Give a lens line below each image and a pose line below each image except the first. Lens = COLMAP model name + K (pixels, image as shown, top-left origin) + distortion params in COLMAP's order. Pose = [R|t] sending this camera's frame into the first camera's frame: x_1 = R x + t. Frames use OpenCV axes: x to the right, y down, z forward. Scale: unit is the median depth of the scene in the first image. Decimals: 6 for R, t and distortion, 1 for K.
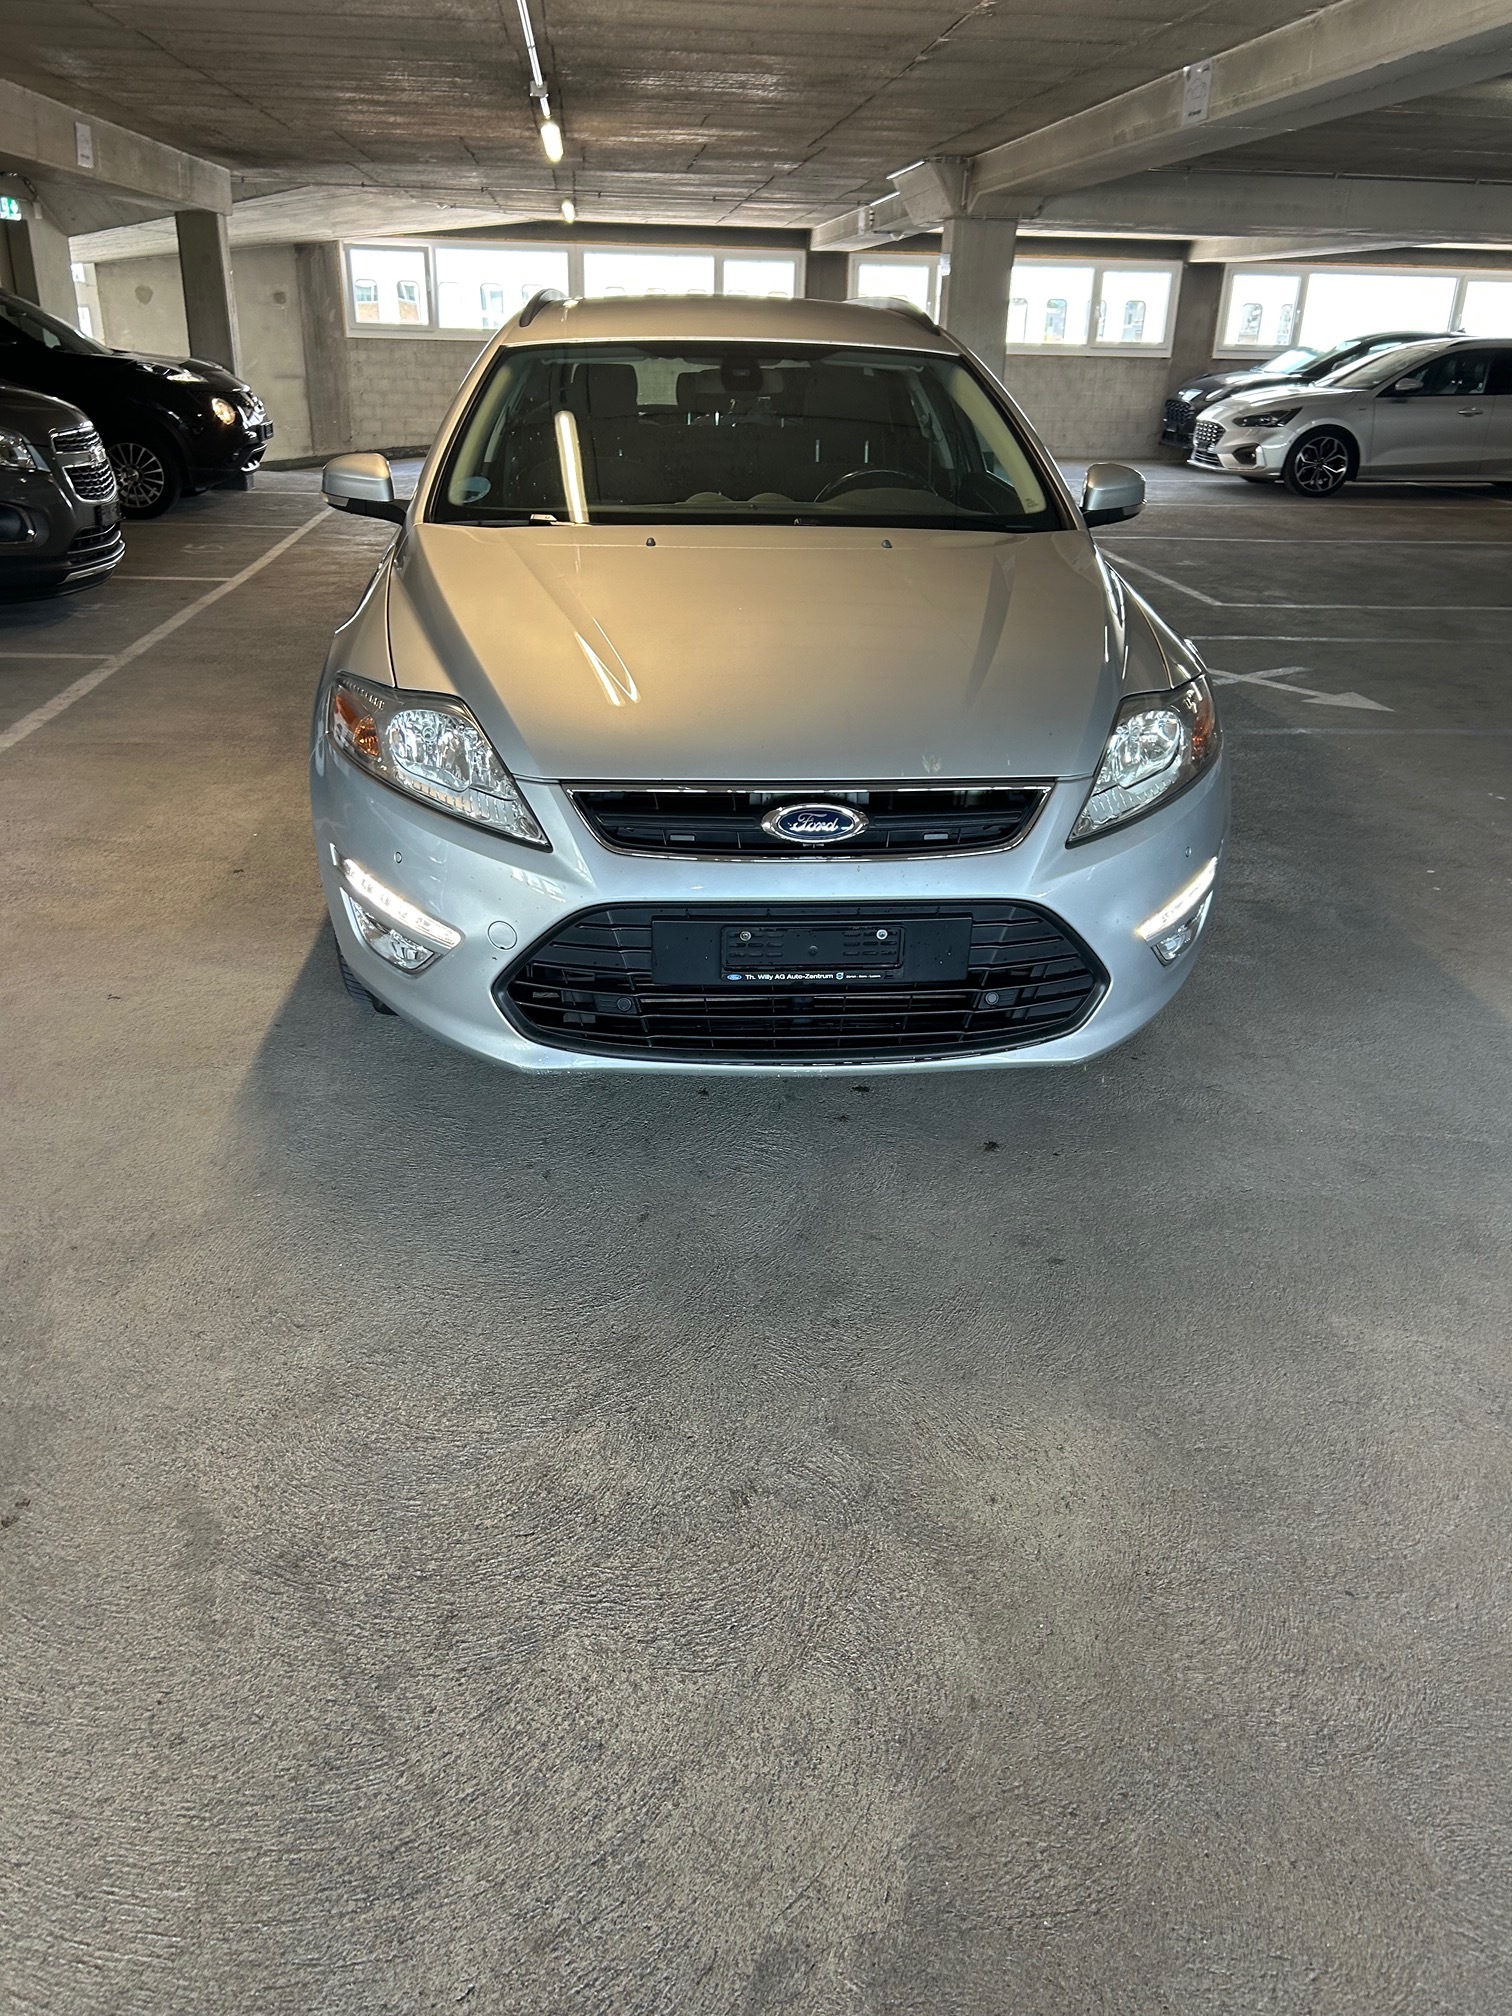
lens RADIAL K [[1502.0, 0, 748.9], [0, 1502.0, 980.4], [0, 0, 1]] dist [0.045945, -0.054899]
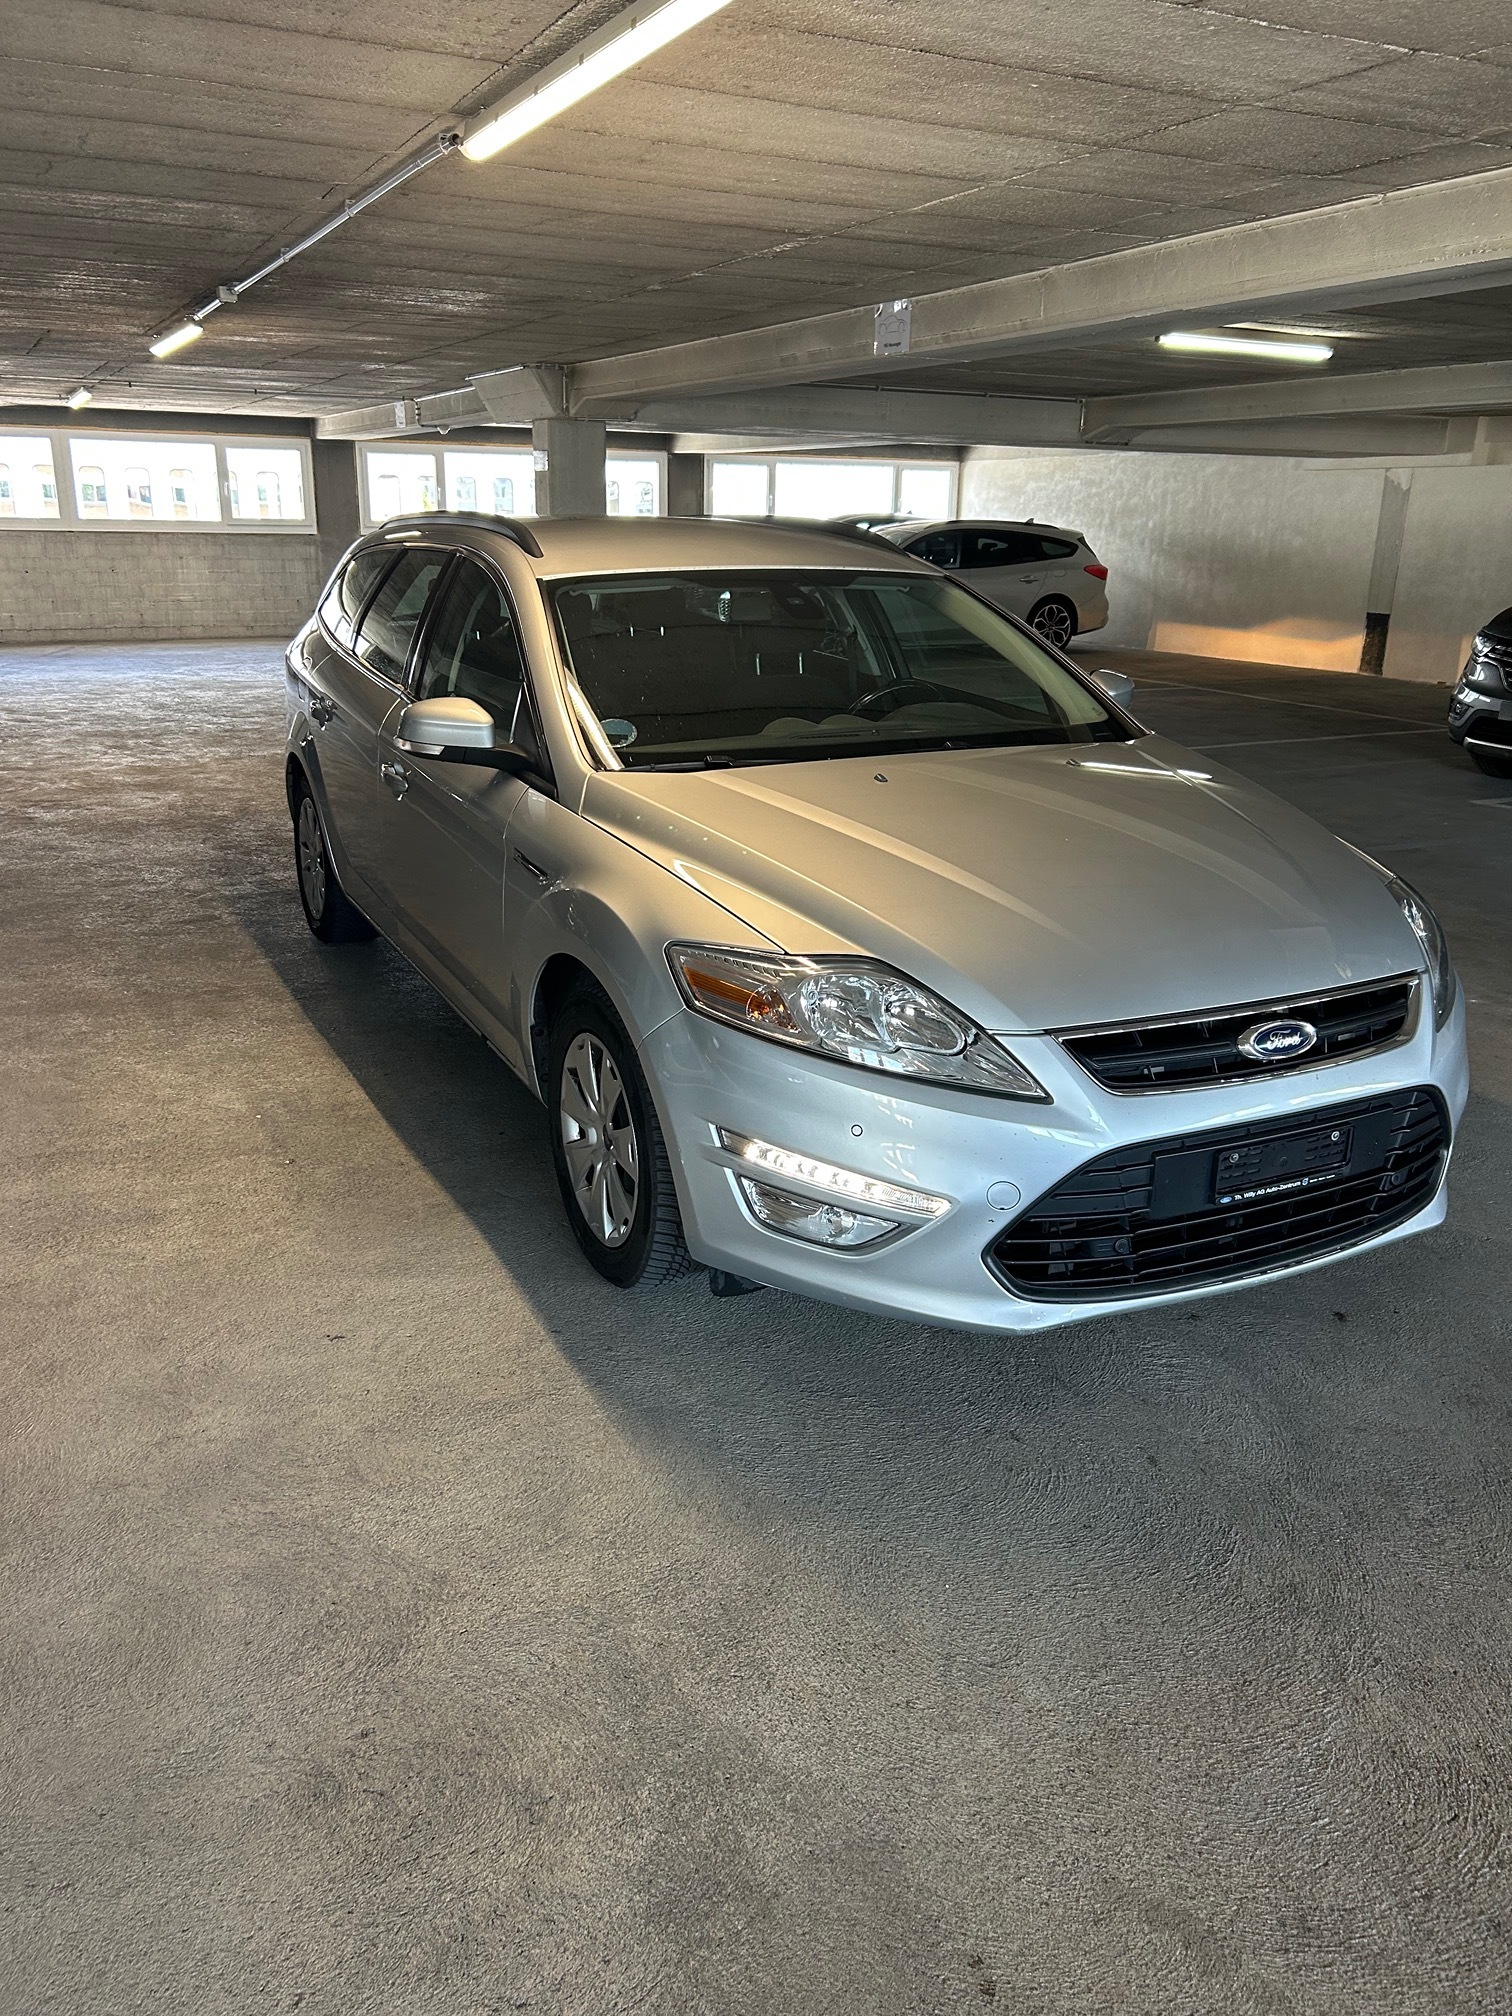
lens RADIAL K [[1502.0, 0, 748.9], [0, 1502.0, 980.4], [0, 0, 1]] dist [0.045945, -0.054899]
pose [[0.931391, -0.116759, 0.344788, -0.611892], [0.150707, 0.985860, -0.073261, -0.116033], [-0.331359, 0.120197, 0.935817, 0.129389]]
